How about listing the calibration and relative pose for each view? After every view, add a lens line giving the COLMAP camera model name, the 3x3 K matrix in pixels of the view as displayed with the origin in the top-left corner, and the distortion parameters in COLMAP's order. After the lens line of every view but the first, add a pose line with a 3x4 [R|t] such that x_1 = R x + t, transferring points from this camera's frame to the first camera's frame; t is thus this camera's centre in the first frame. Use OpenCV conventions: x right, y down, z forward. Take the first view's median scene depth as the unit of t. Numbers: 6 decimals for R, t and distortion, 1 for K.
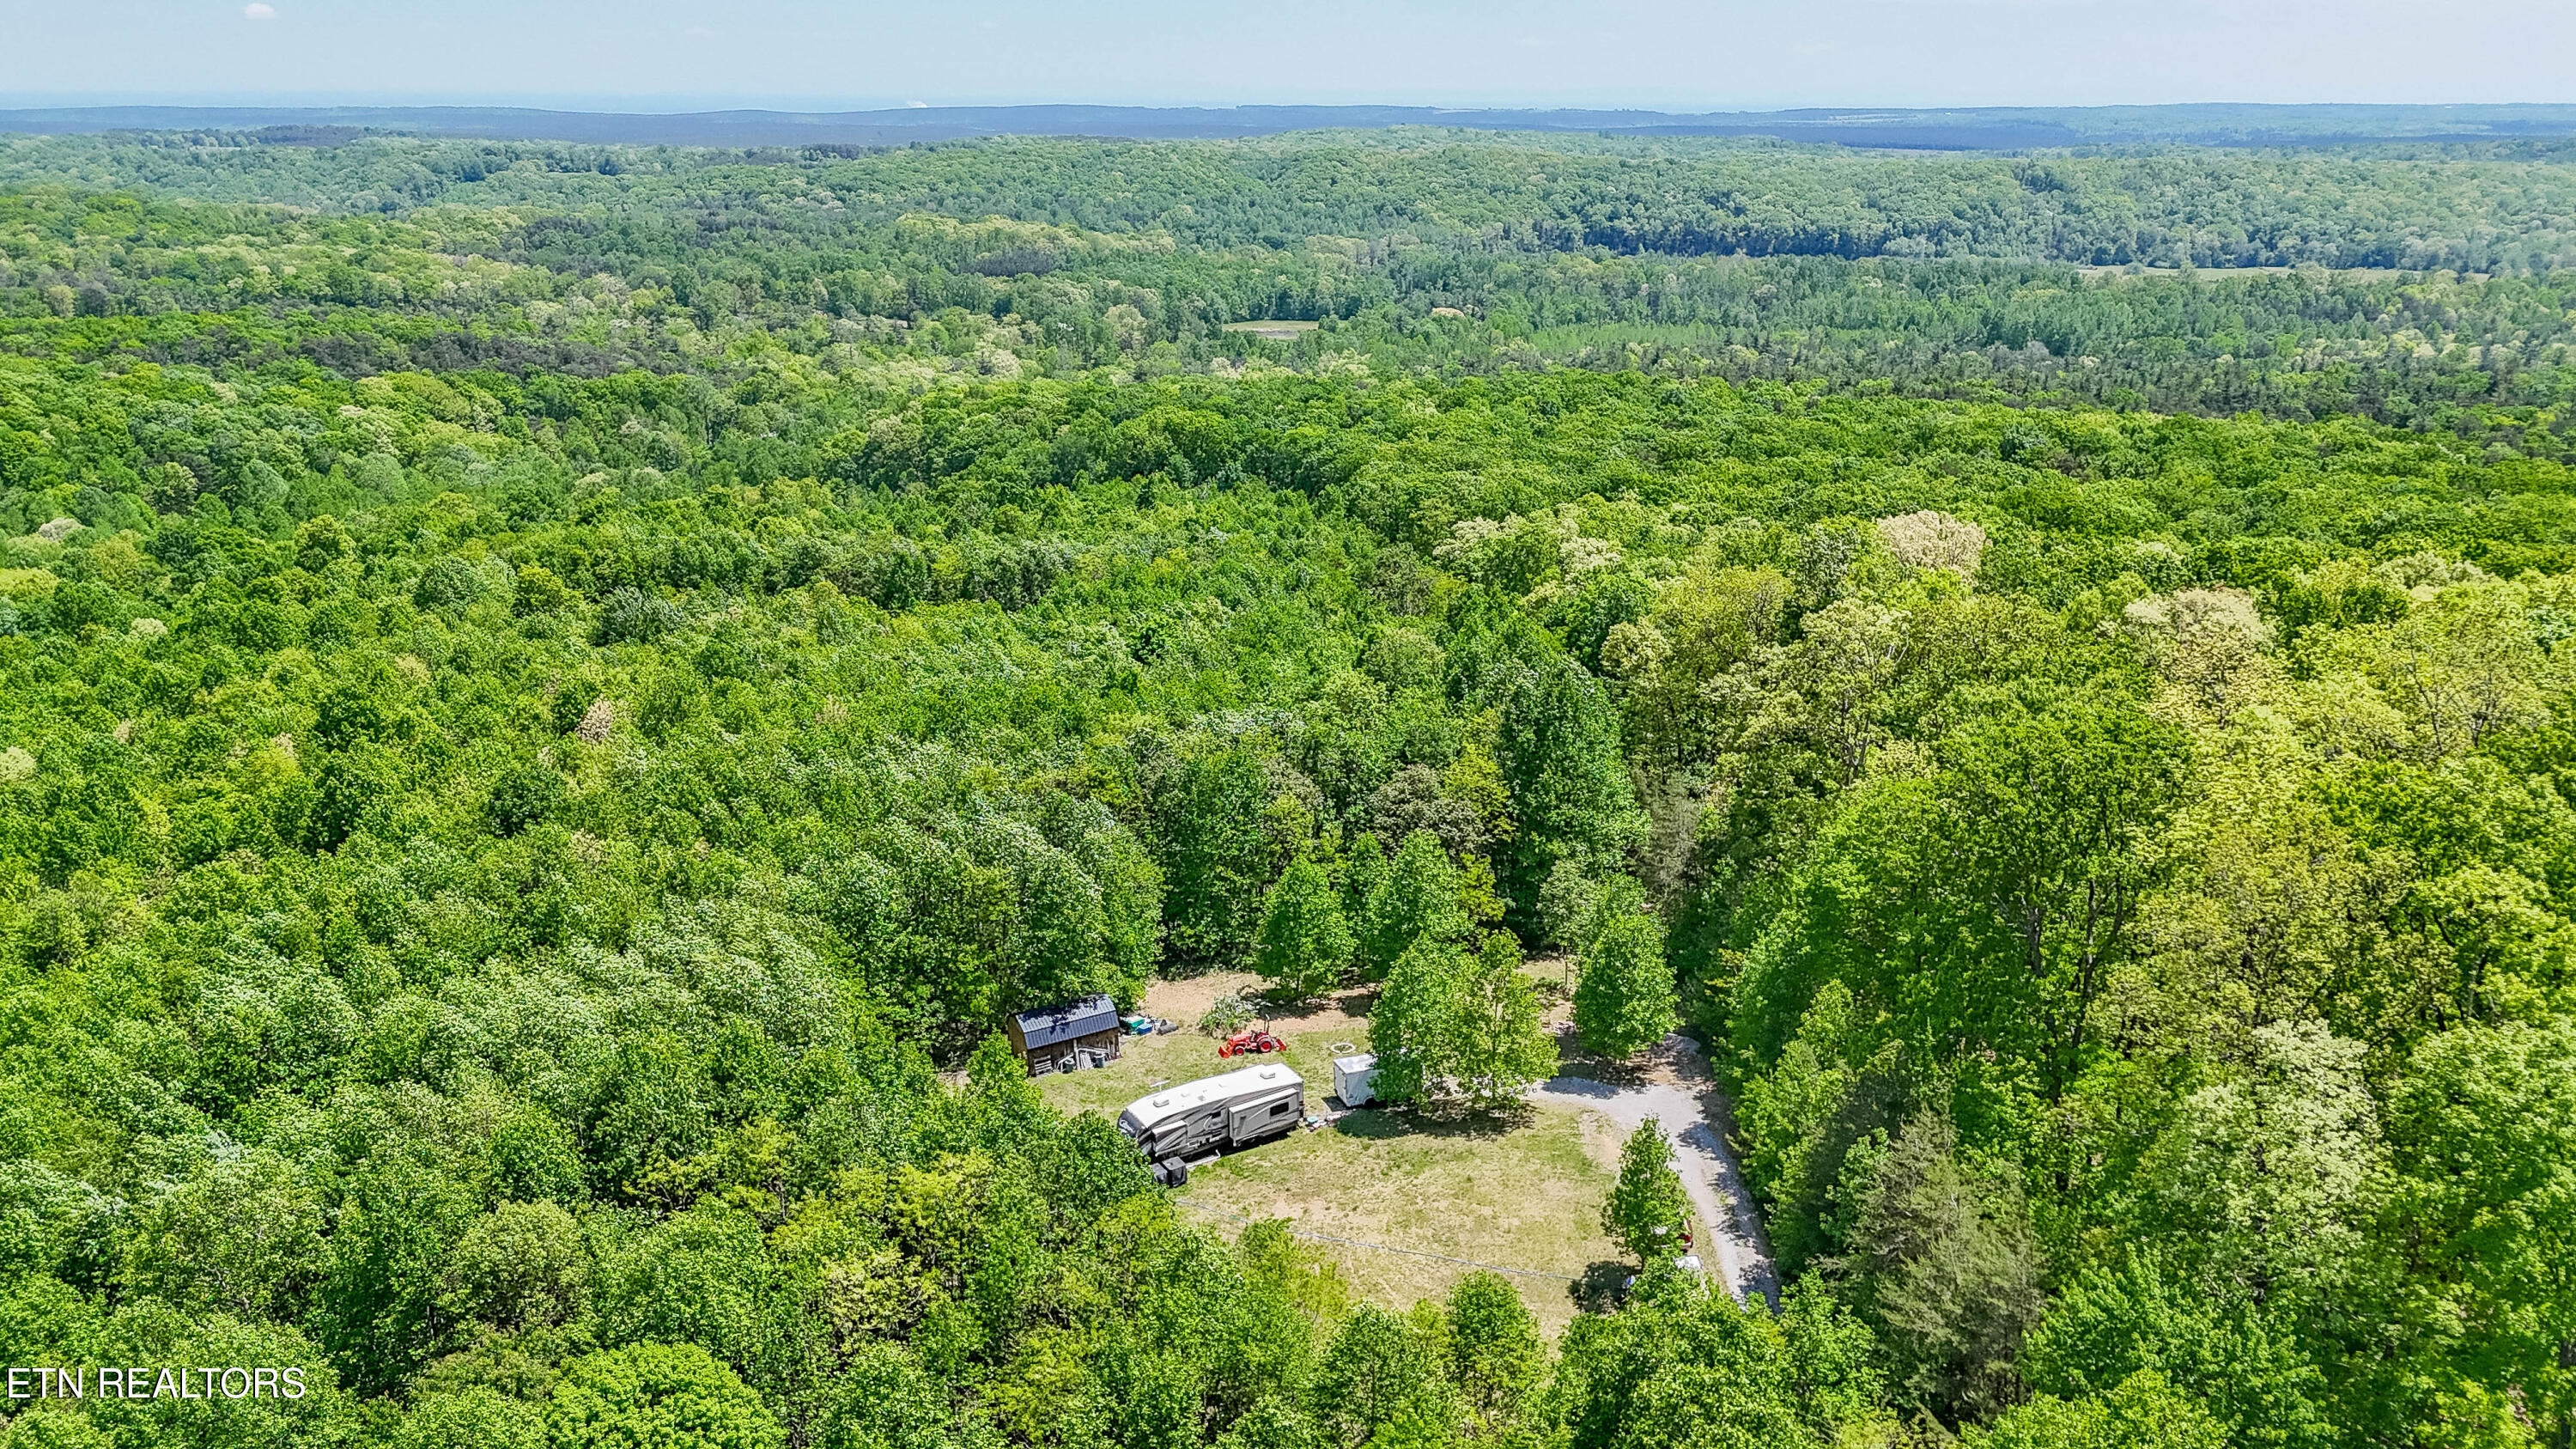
lens RADIAL K [[1864.3, 0, 1271.5], [0, 1864.3, 799.0], [0, 0, 1]] dist [0.069584, -0.059121]
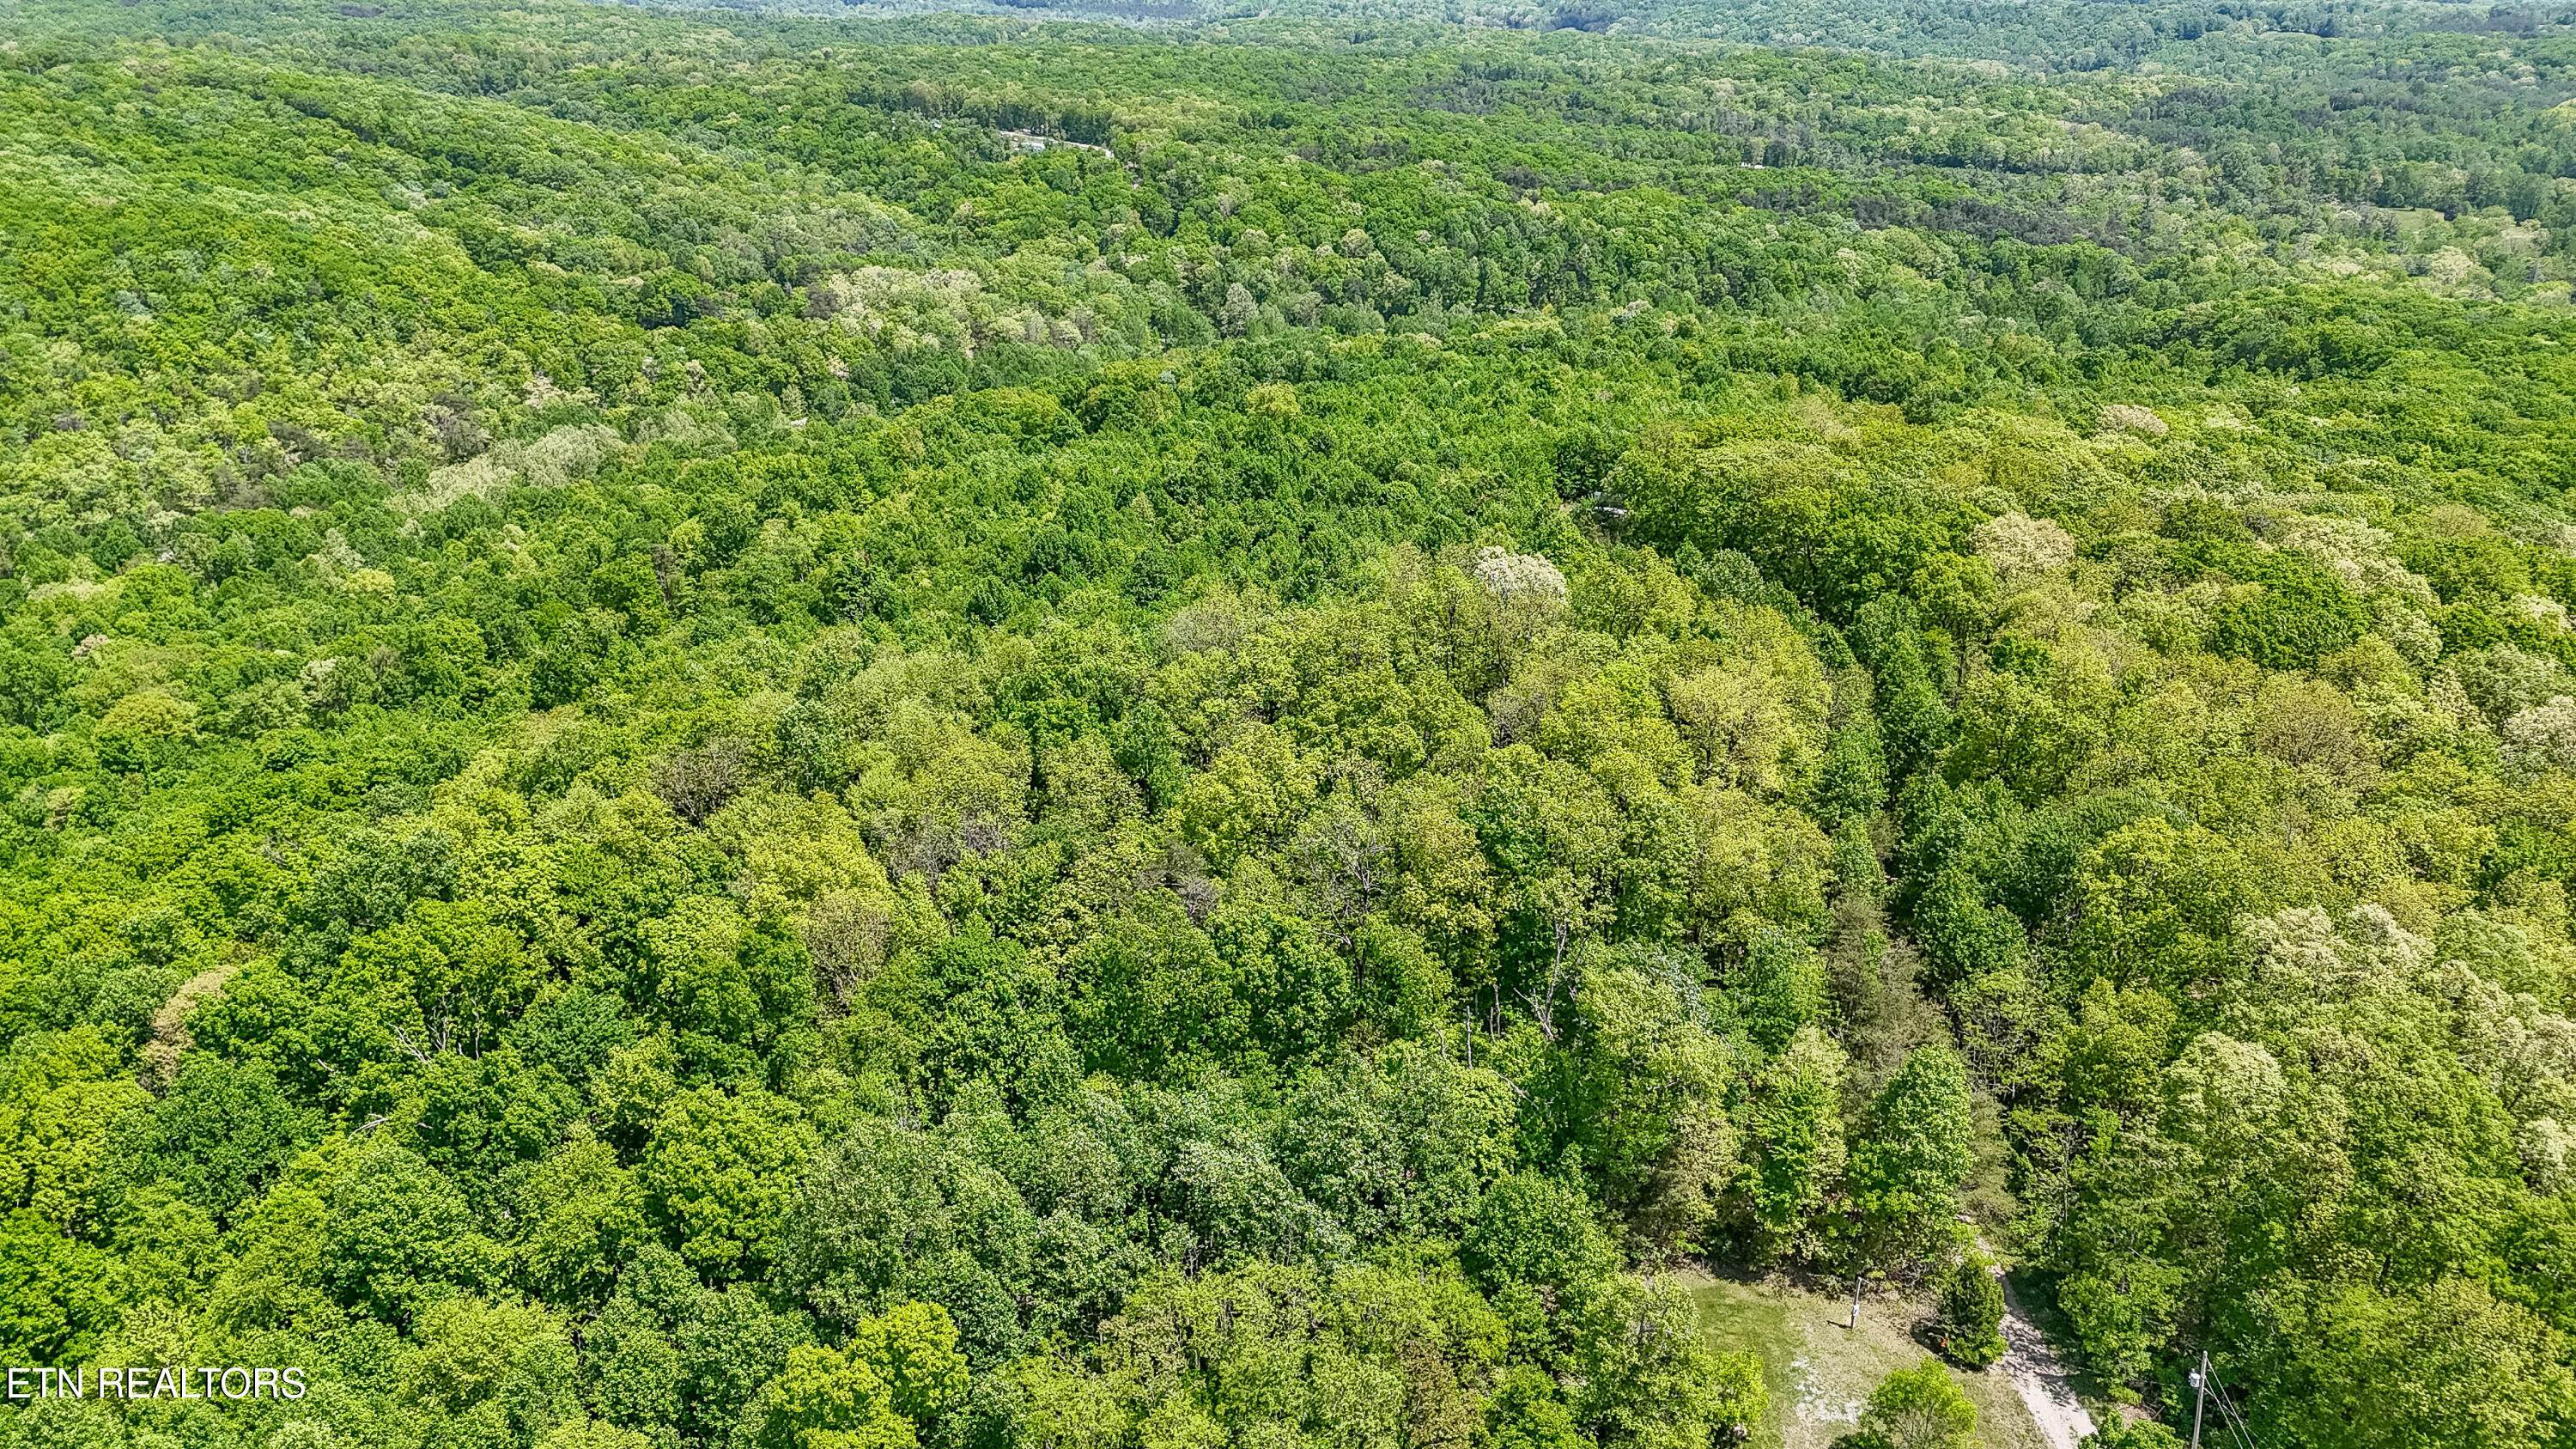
lens RADIAL K [[1727.4, 0, 1362.8], [0, 1727.4, 734.8], [0, 0, 1]] dist [0.091036, -0.065010]
pose [[0.688055, 0.302250, -0.659716, 1.452676], [-0.258785, 0.951554, 0.166055, 0.118566], [0.677946, 0.056470, 0.732939, -1.231389]]
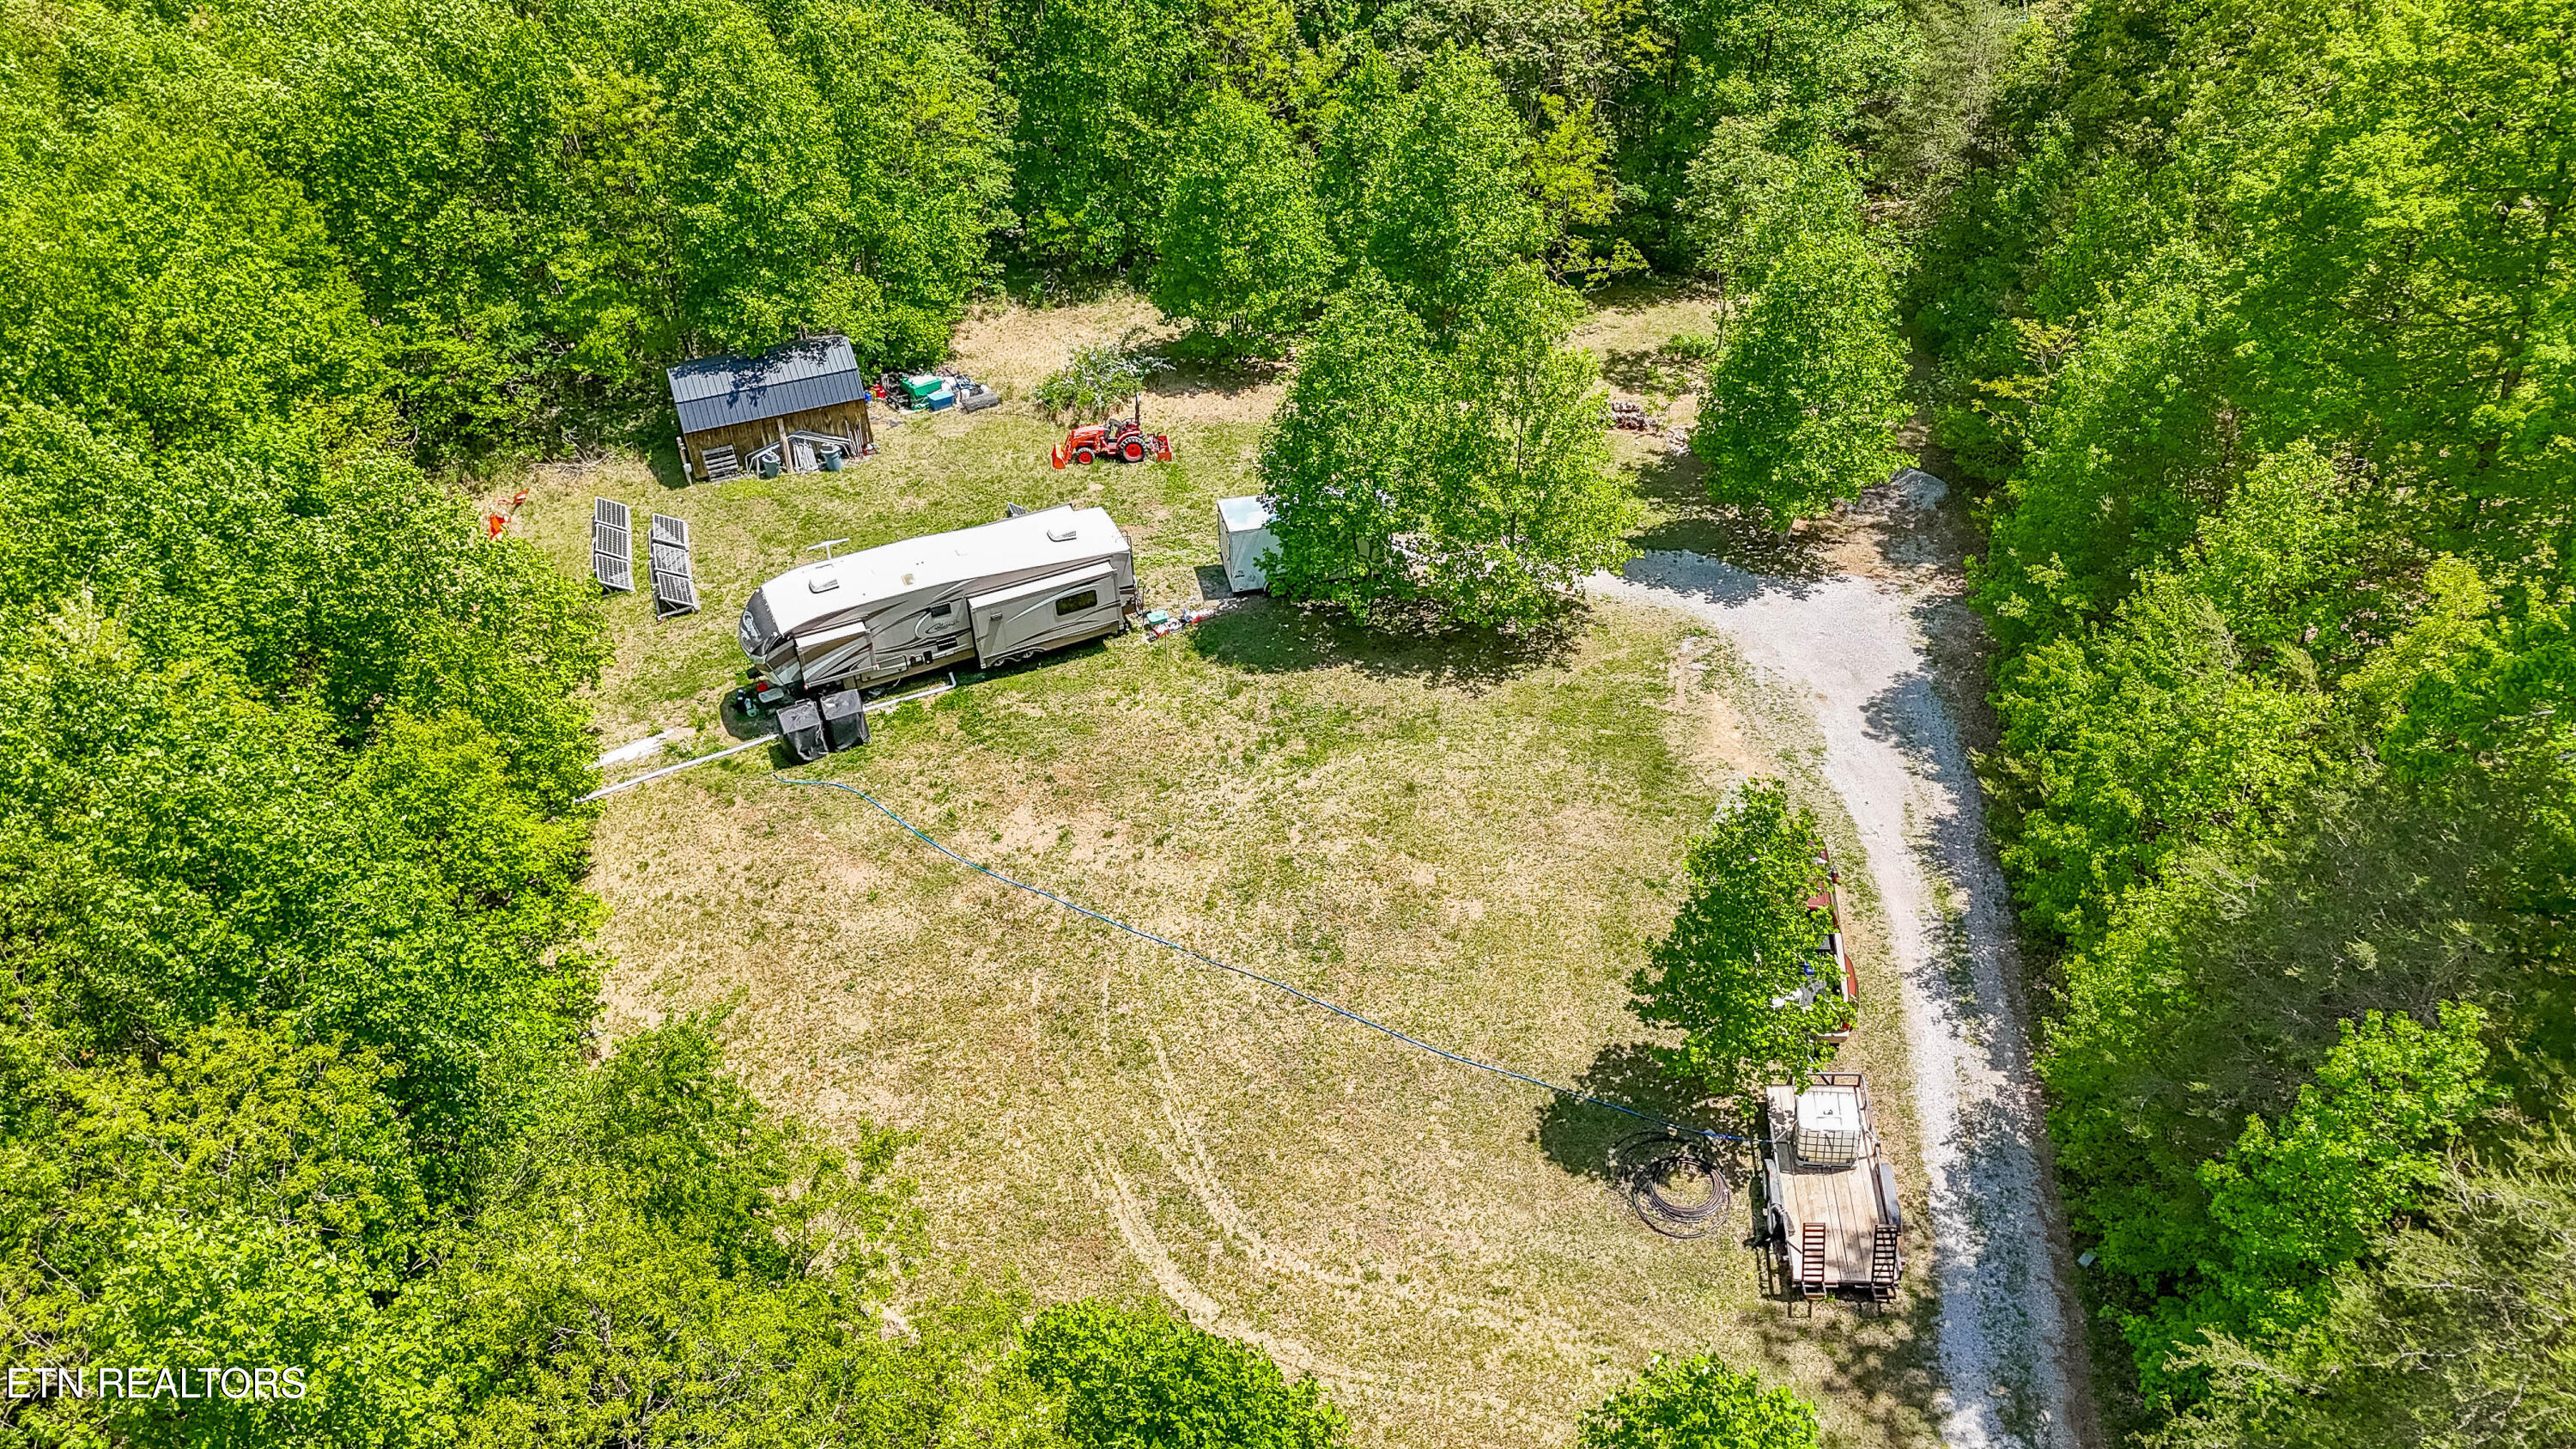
lens RADIAL K [[1893.4, 0, 1288.0], [0, 1893.4, 724.5], [0, 0, 1]] dist [0.127679, -0.194150]
pose [[0.993211, 0.070789, -0.092308, 0.087981], [-0.035824, 0.941093, 0.336244, 0.016323], [0.110673, -0.330655, 0.937240, 0.398893]]
